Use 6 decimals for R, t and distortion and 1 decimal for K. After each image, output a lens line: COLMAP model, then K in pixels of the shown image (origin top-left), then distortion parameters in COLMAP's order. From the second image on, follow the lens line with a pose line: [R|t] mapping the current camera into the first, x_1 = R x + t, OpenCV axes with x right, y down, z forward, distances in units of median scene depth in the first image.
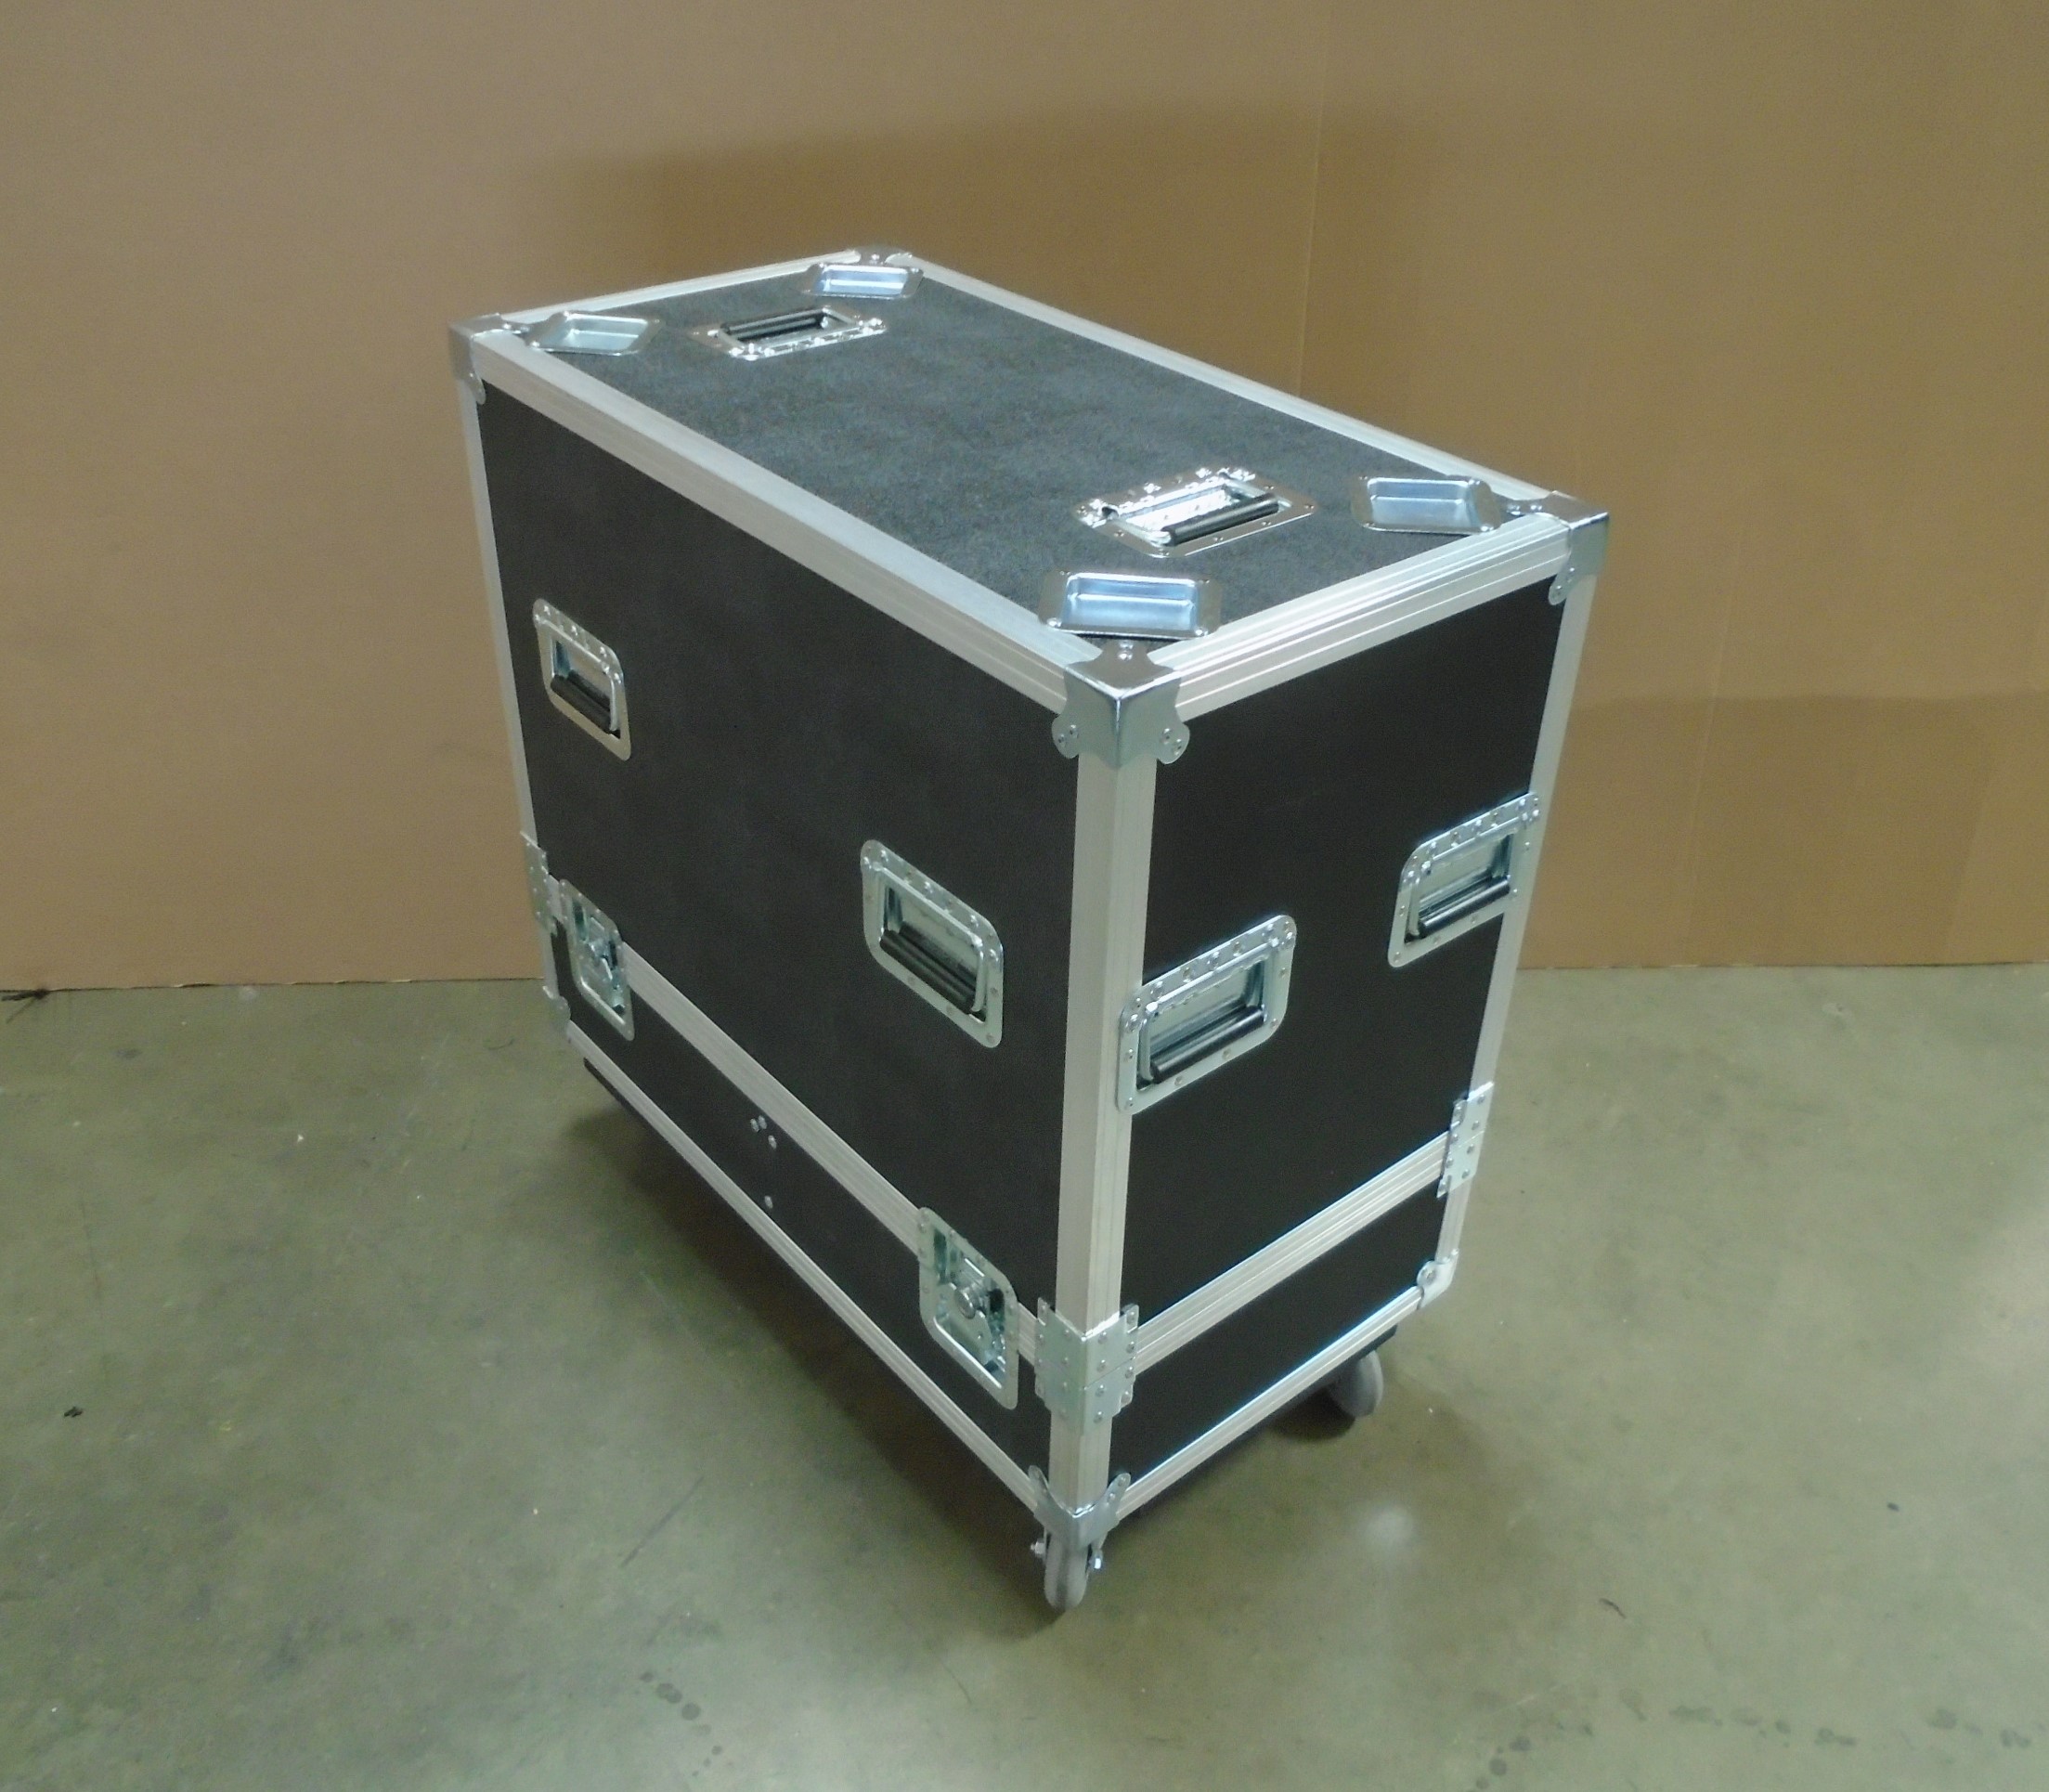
lens RADIAL K [[1835.7, 0, 1040.4], [0, 1835.7, 893.2], [0, 0, 1]] dist [-0.005318, -0.005163]
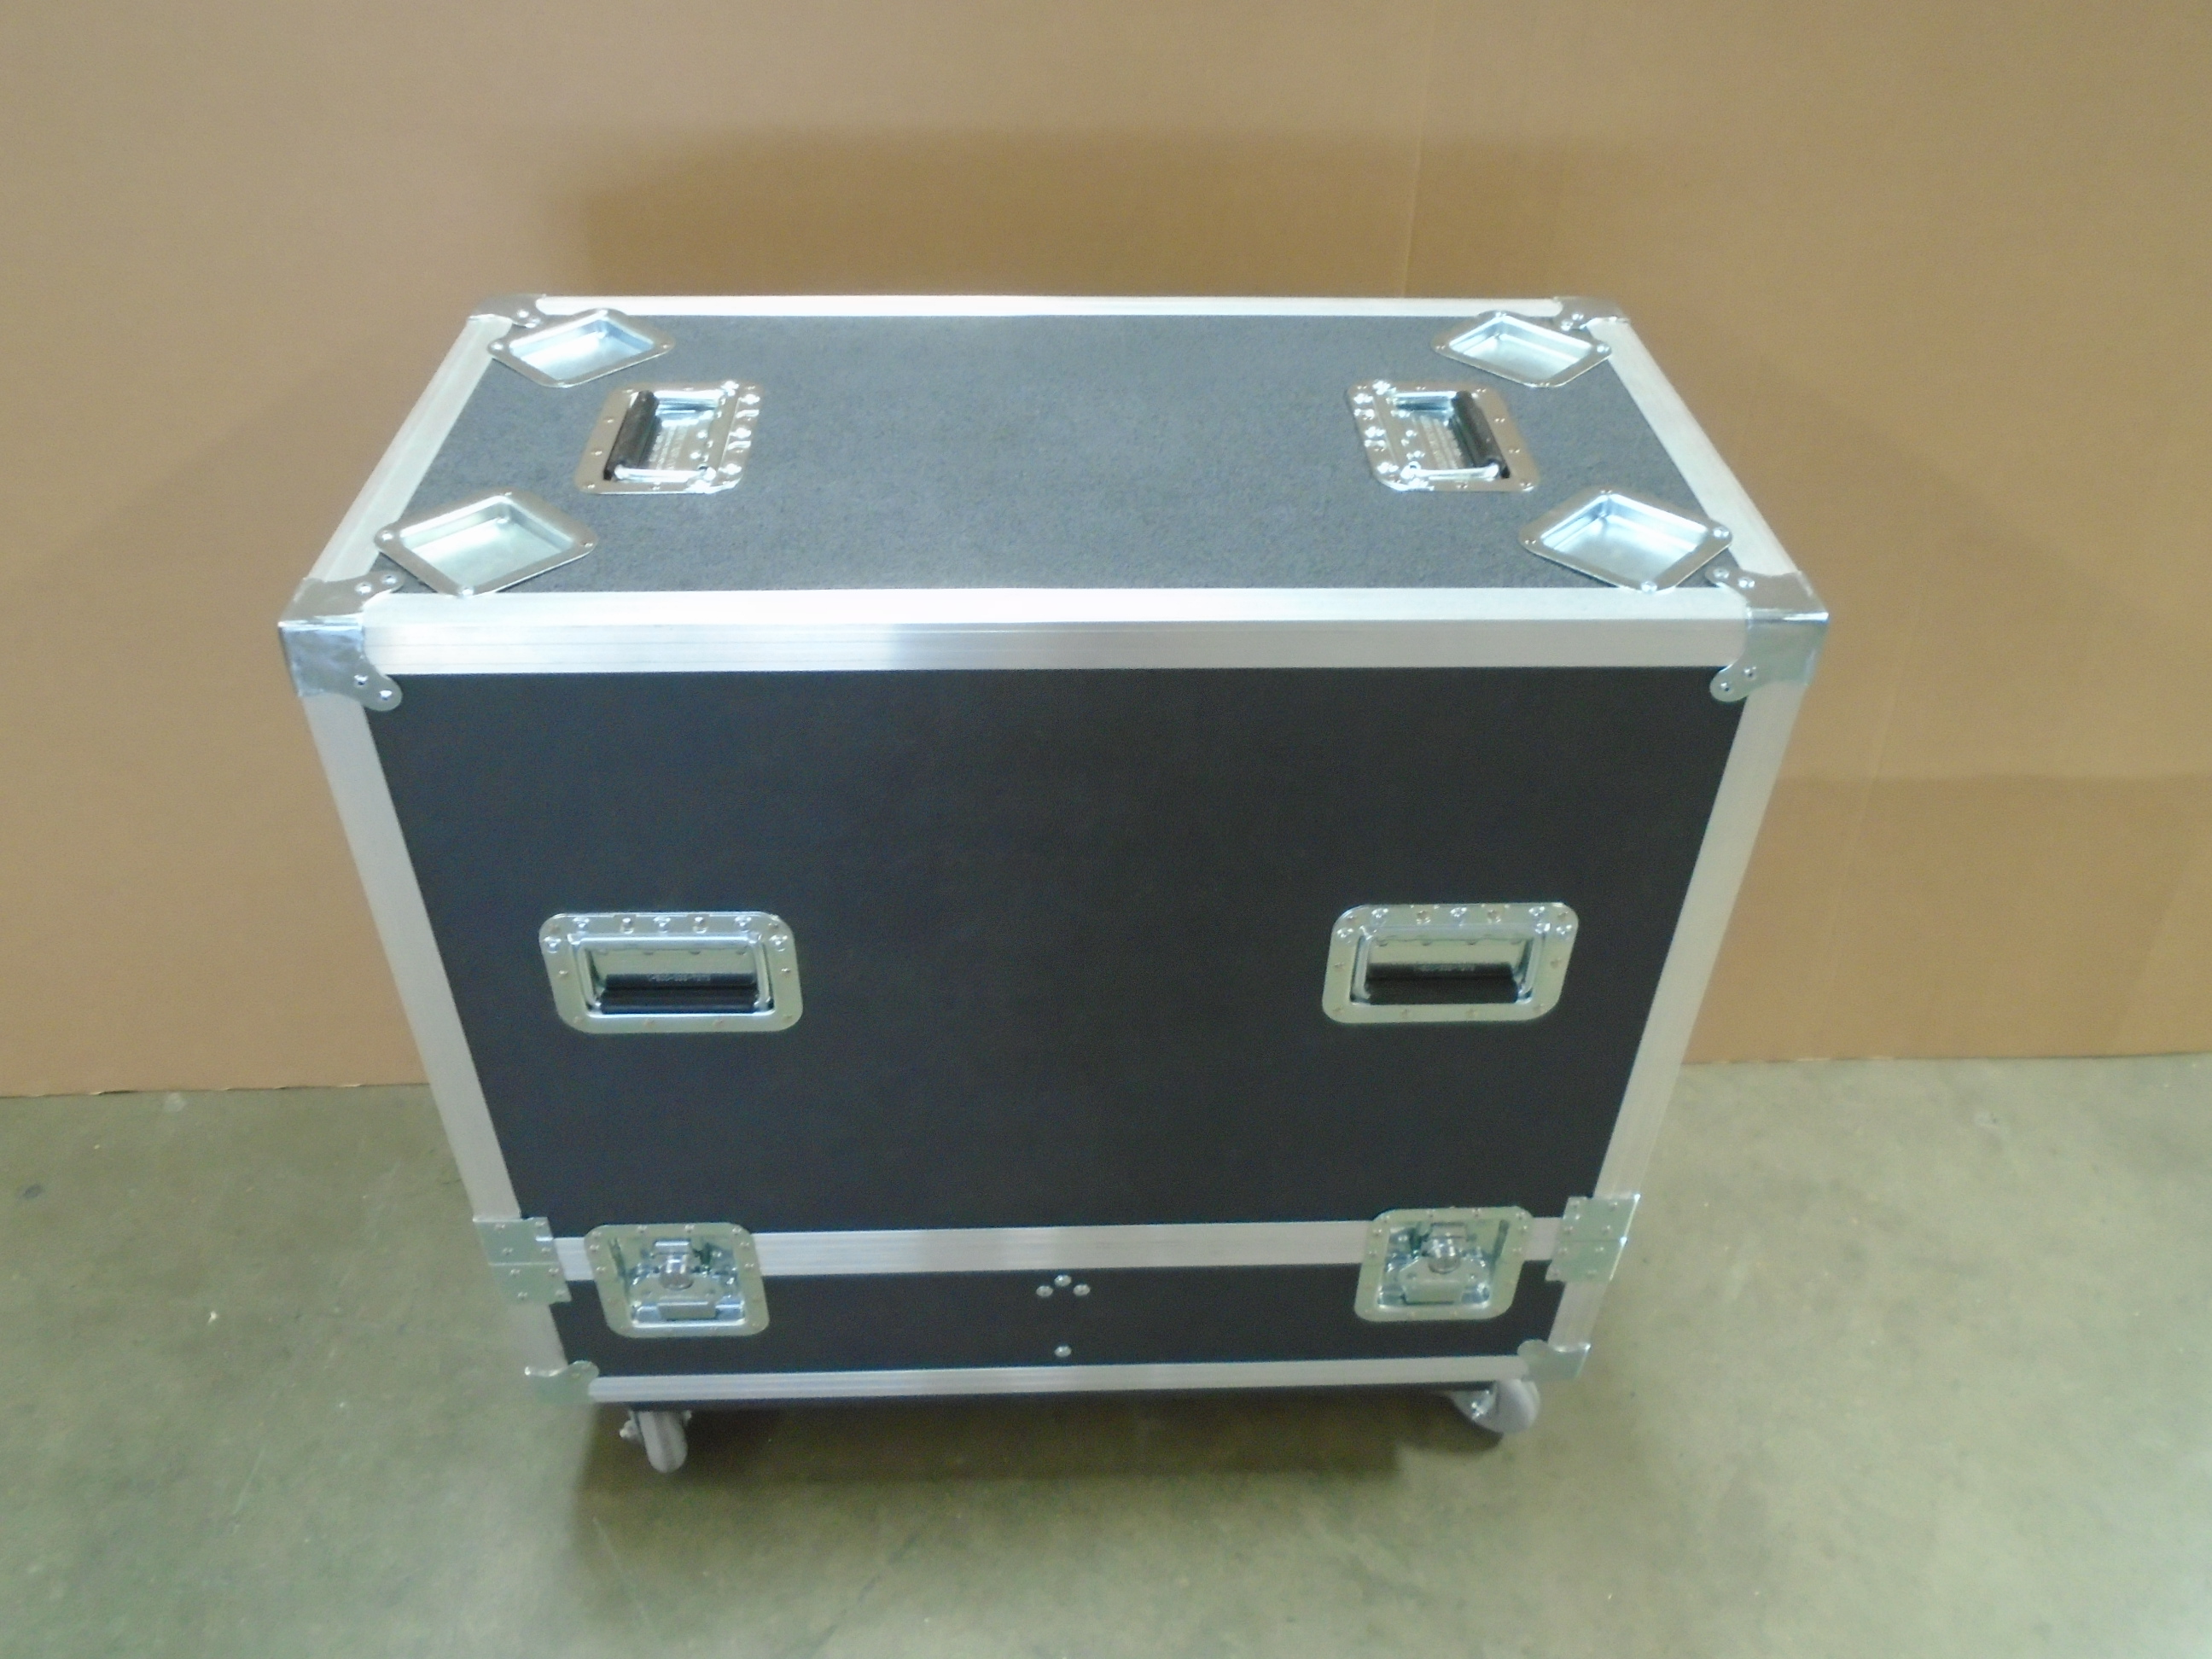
lens RADIAL K [[1694.9, 0, 1106.7], [0, 1694.9, 822.5], [0, 0, 1]] dist [-0.001687, -0.009638]
pose [[0.999920, 0.004238, -0.011924, 0.023989], [-0.003055, 0.995220, 0.097608, -0.165957], [0.012281, -0.097563, 0.995154, 0.220387]]
